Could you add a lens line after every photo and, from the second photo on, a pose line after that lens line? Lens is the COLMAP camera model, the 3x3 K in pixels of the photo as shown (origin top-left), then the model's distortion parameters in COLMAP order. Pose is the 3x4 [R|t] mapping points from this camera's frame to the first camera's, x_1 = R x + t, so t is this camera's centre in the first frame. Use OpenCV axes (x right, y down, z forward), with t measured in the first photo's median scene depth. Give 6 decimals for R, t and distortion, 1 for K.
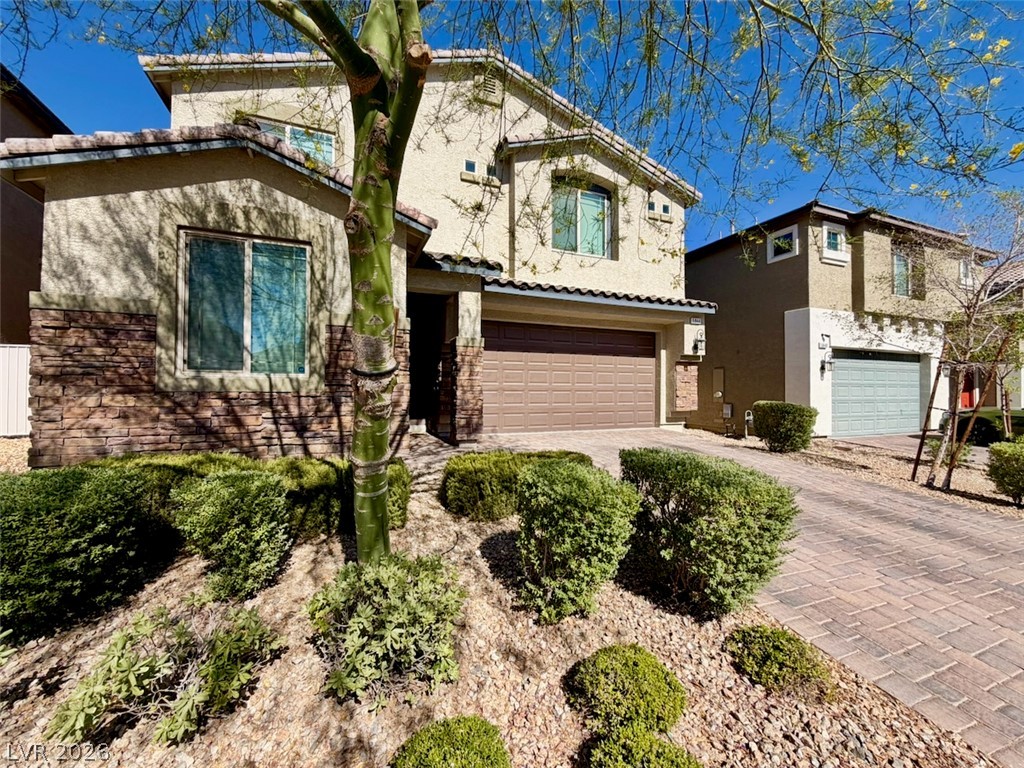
lens RADIAL K [[413.3, 0, 510.8], [0, 413.3, 385.3], [0, 0, 1]] dist [-0.000647, -0.000370]
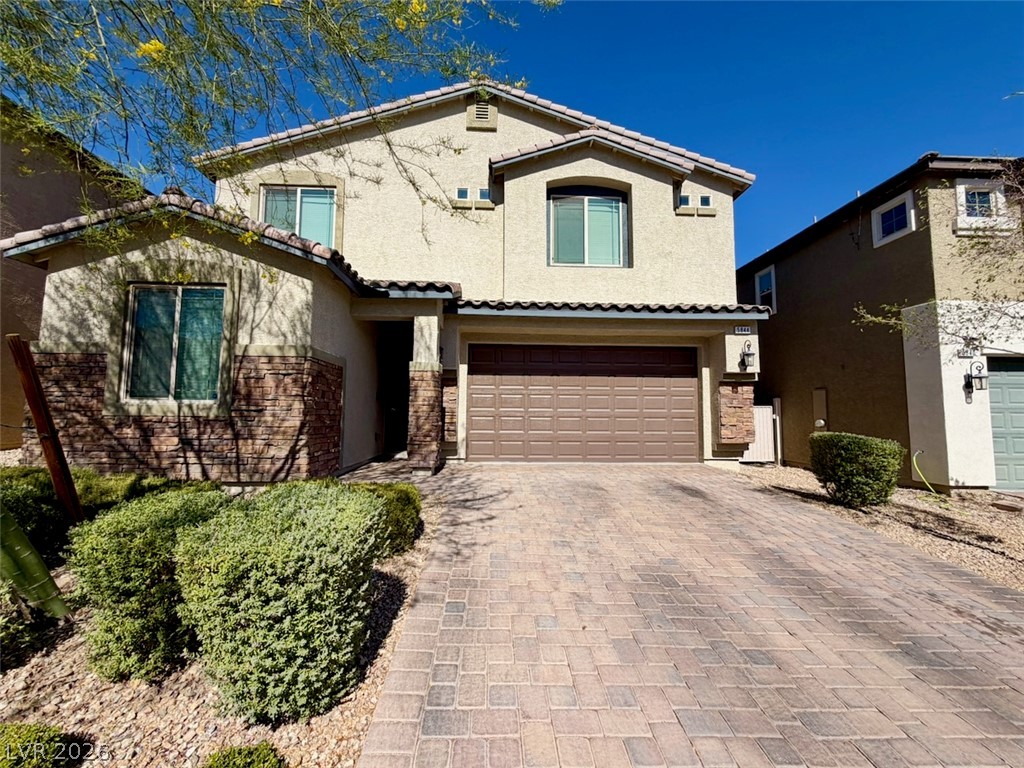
lens RADIAL K [[413.3, 0, 511.8], [0, 413.3, 385.6], [0, 0, 1]] dist [-0.000647, -0.000370]
pose [[0.940903, -0.022549, -0.337924, 0.292751], [0.000591, 0.997889, -0.064940, 0.002542], [0.338675, 0.060903, 0.938930, 0.104608]]
